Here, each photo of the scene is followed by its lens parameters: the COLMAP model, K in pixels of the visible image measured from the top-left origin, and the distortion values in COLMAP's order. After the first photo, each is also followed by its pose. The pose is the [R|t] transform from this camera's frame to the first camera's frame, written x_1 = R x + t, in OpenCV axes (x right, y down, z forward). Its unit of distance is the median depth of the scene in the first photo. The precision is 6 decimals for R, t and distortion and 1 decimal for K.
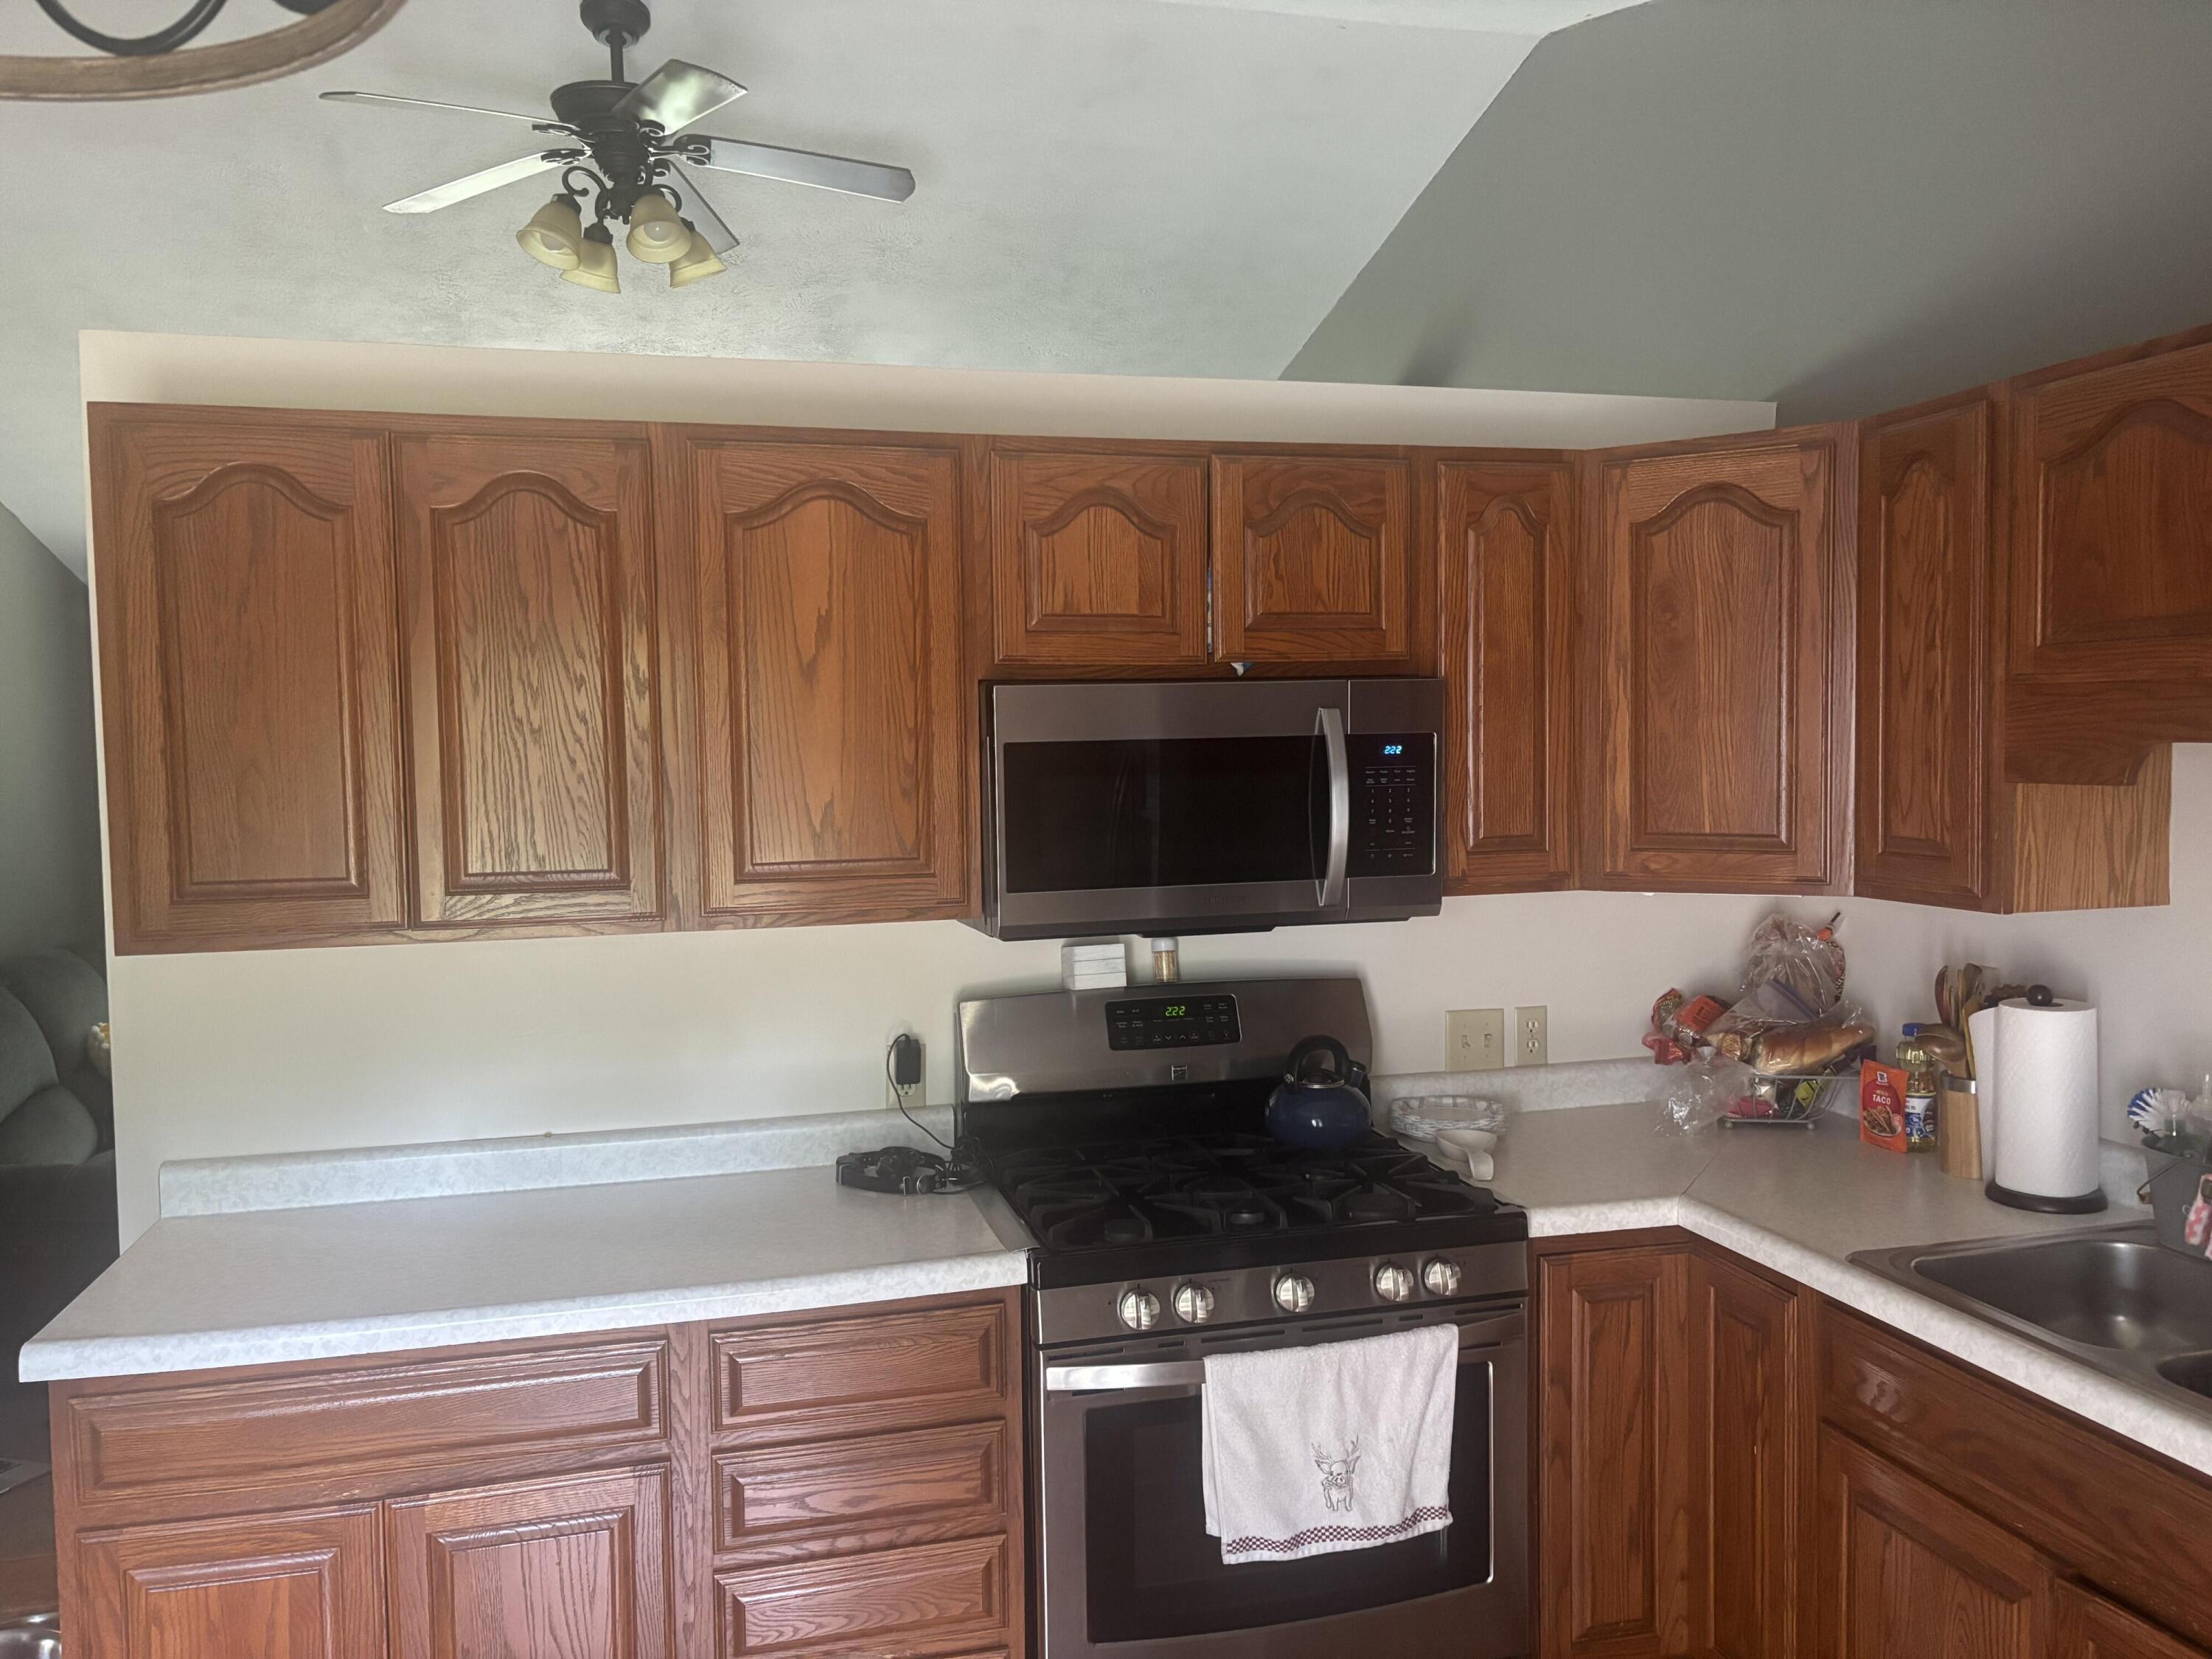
lens RADIAL K [[1669.5, 0, 1104.6], [0, 1669.5, 819.2], [0, 0, 1]] dist [-0.001637, -0.005806]
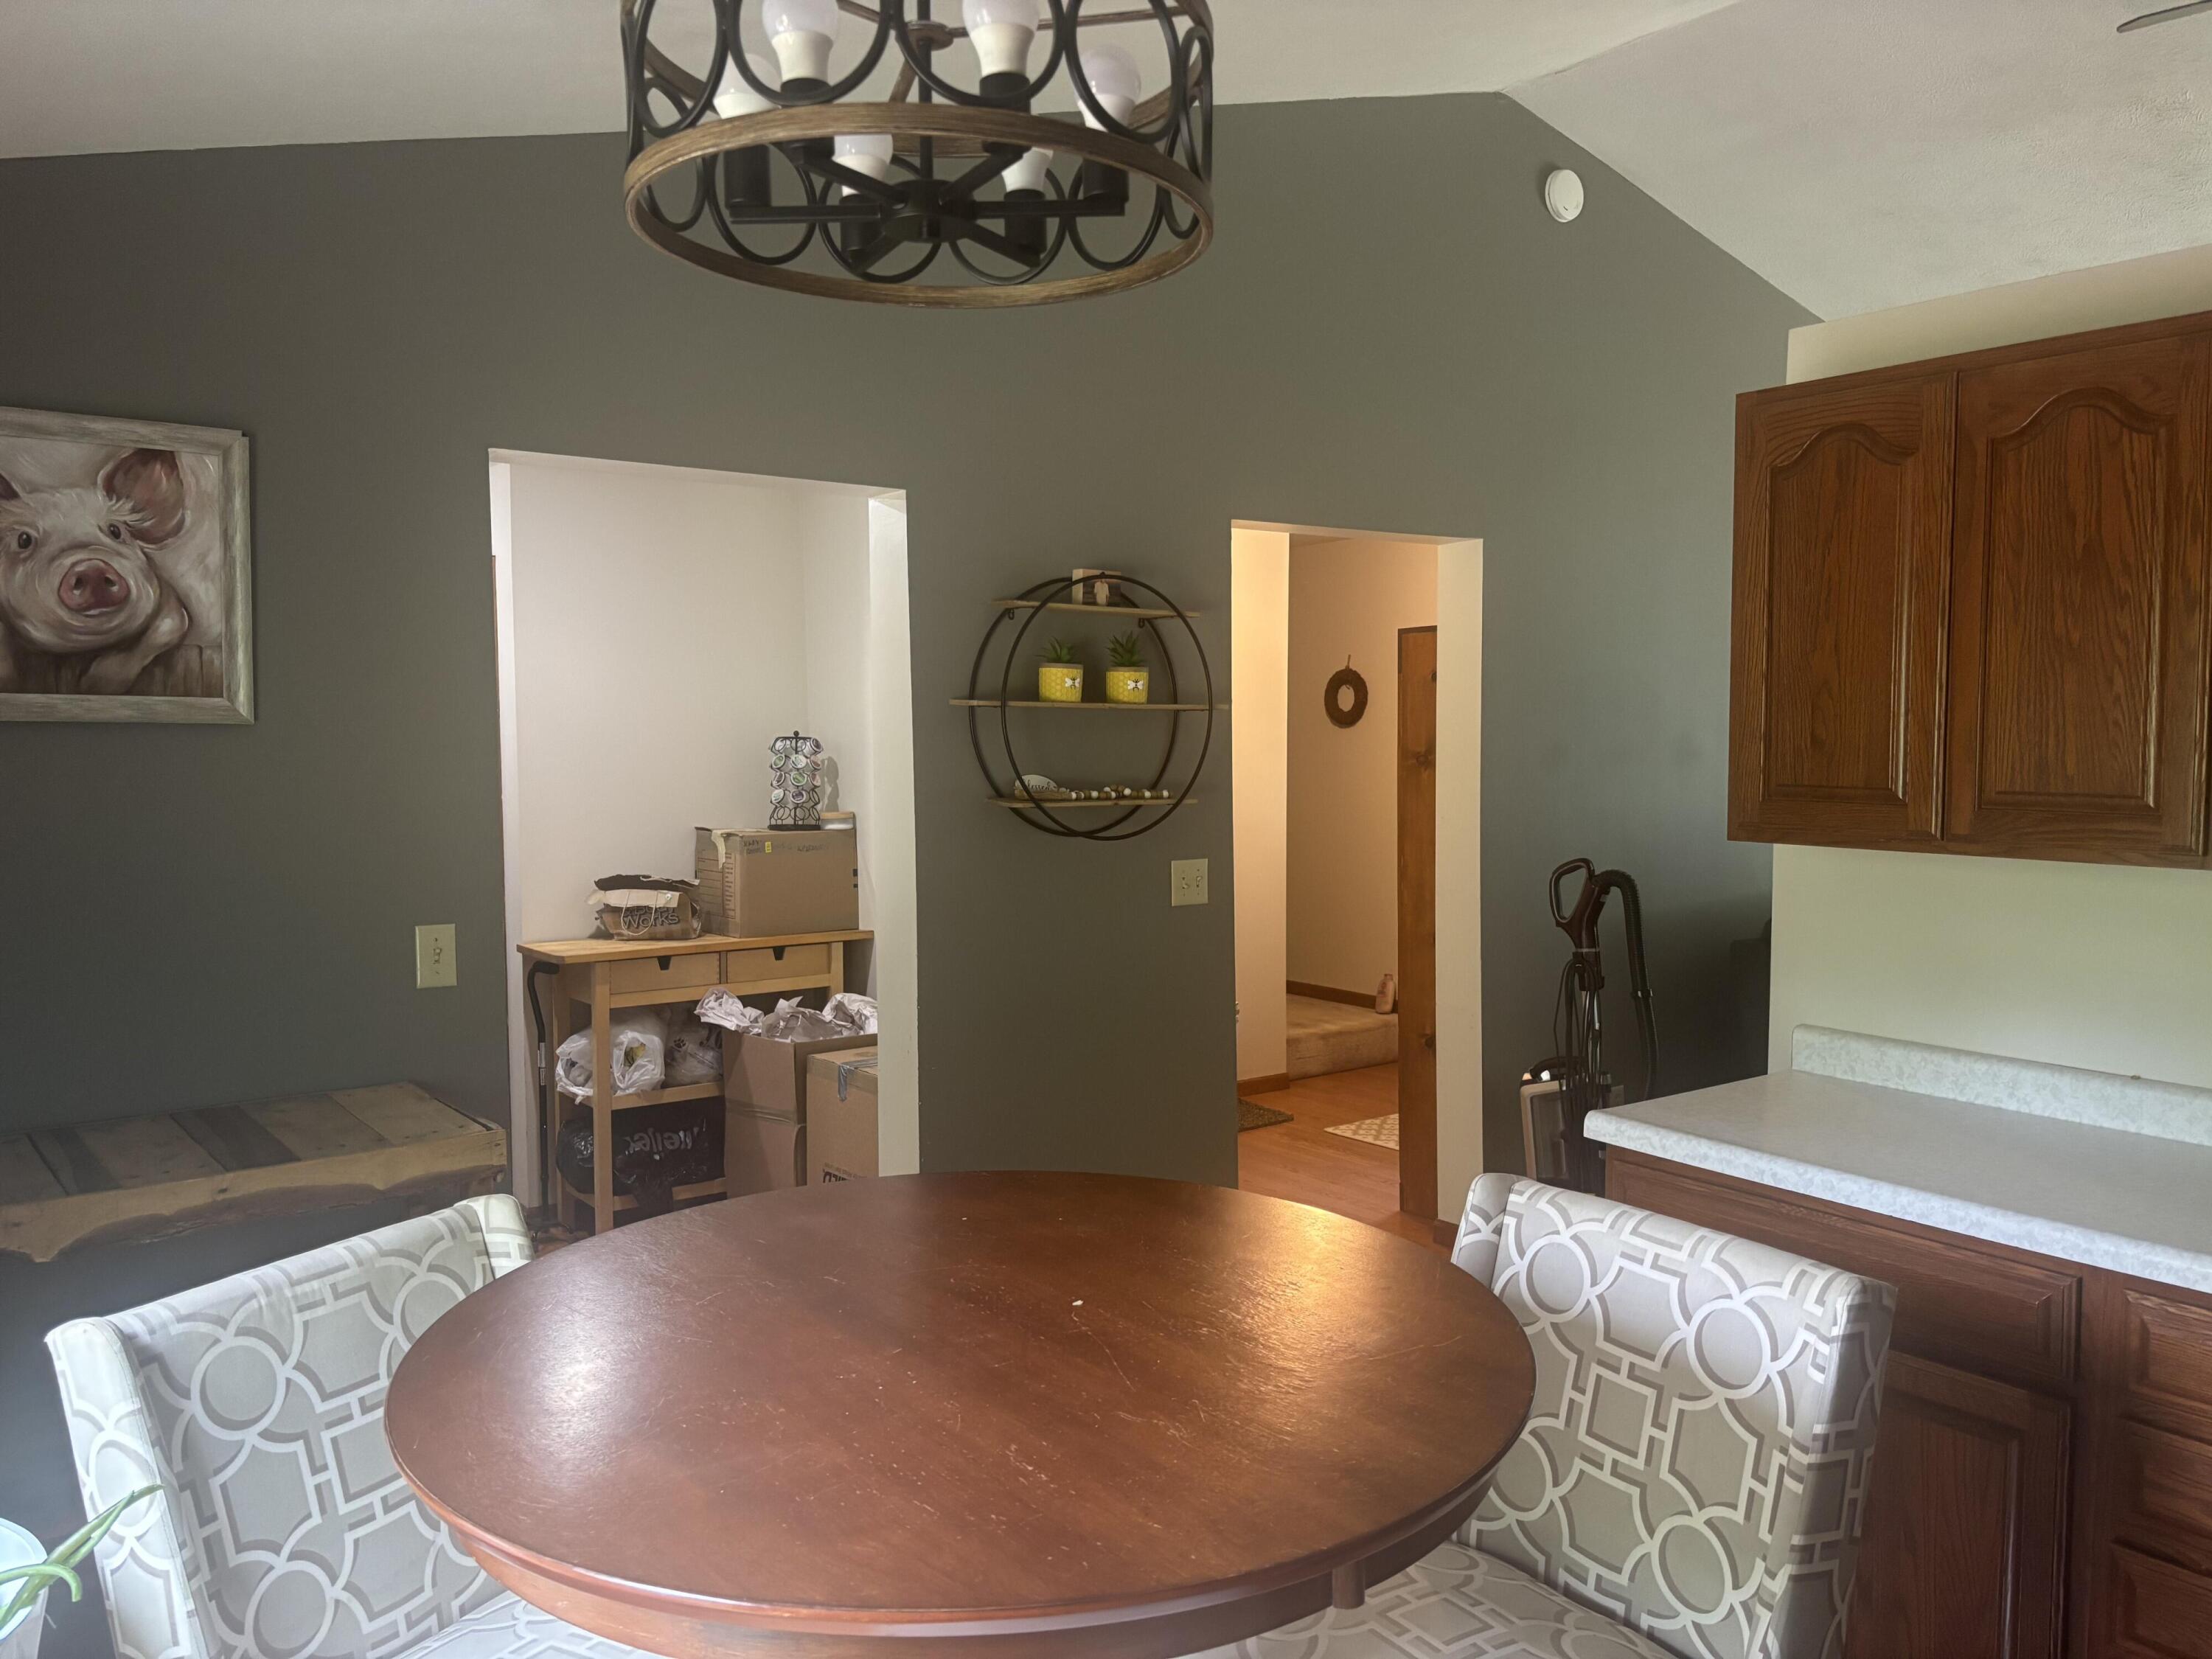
lens RADIAL K [[1669.5, 0, 1104.6], [0, 1669.5, 819.2], [0, 0, 1]] dist [-0.001637, -0.005806]
pose [[0.352055, 0.069294, -0.933411, 0.379285], [-0.045035, 0.997355, 0.057055, 0.015270], [0.934895, 0.021950, 0.354245, 0.117747]]
